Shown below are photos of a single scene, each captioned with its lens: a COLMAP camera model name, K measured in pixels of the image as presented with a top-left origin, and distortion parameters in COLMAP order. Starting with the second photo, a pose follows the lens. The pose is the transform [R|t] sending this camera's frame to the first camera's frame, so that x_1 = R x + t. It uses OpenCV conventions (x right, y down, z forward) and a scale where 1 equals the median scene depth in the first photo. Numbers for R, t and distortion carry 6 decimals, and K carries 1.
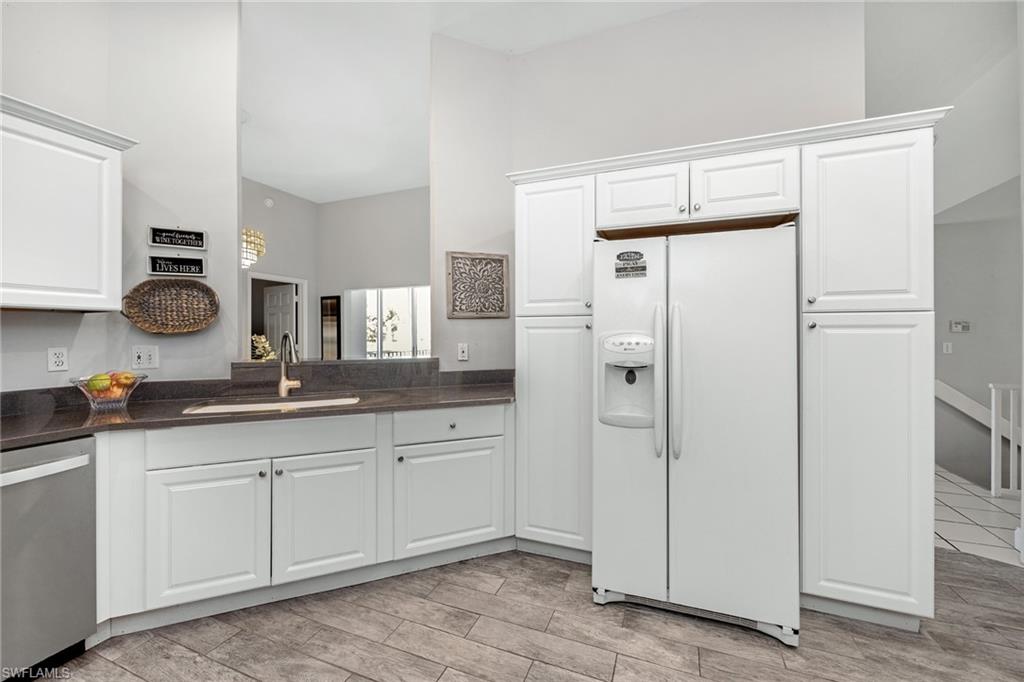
lens RADIAL K [[413.3, 0, 511.4], [0, 413.3, 335.3], [0, 0, 1]] dist [0.000366, 0.000037]
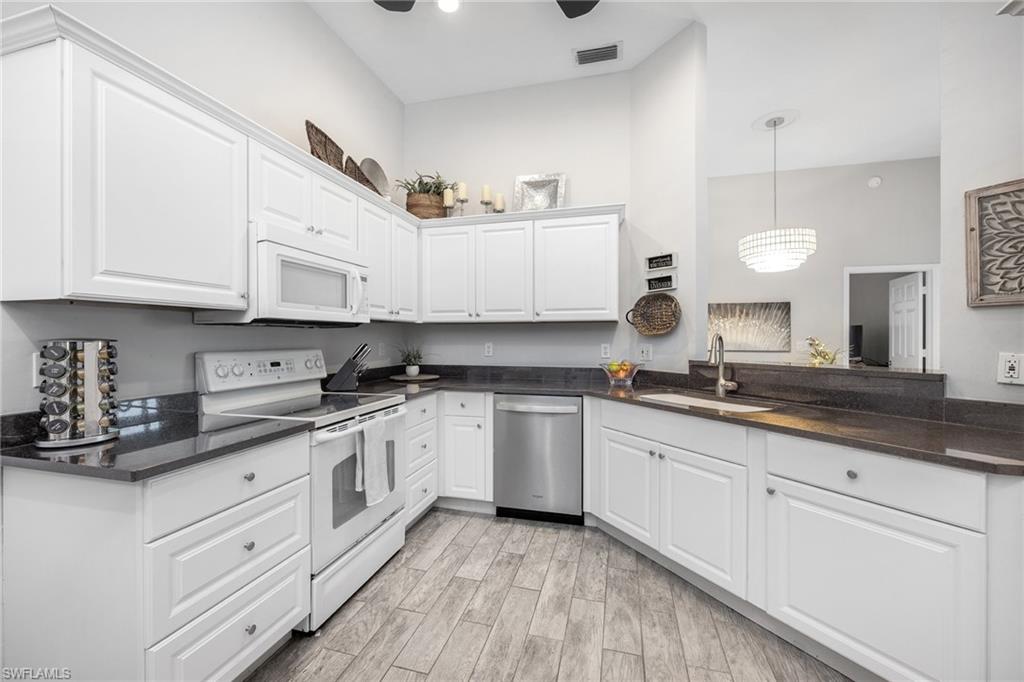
lens RADIAL K [[413.3, 0, 511.4], [0, 413.3, 335.3], [0, 0, 1]] dist [0.000366, 0.000037]
pose [[0.114841, -0.002079, -0.993382, 0.449806], [-0.002994, 0.999993, -0.002439, 0.001392], [0.993379, 0.003254, 0.114834, 0.388968]]
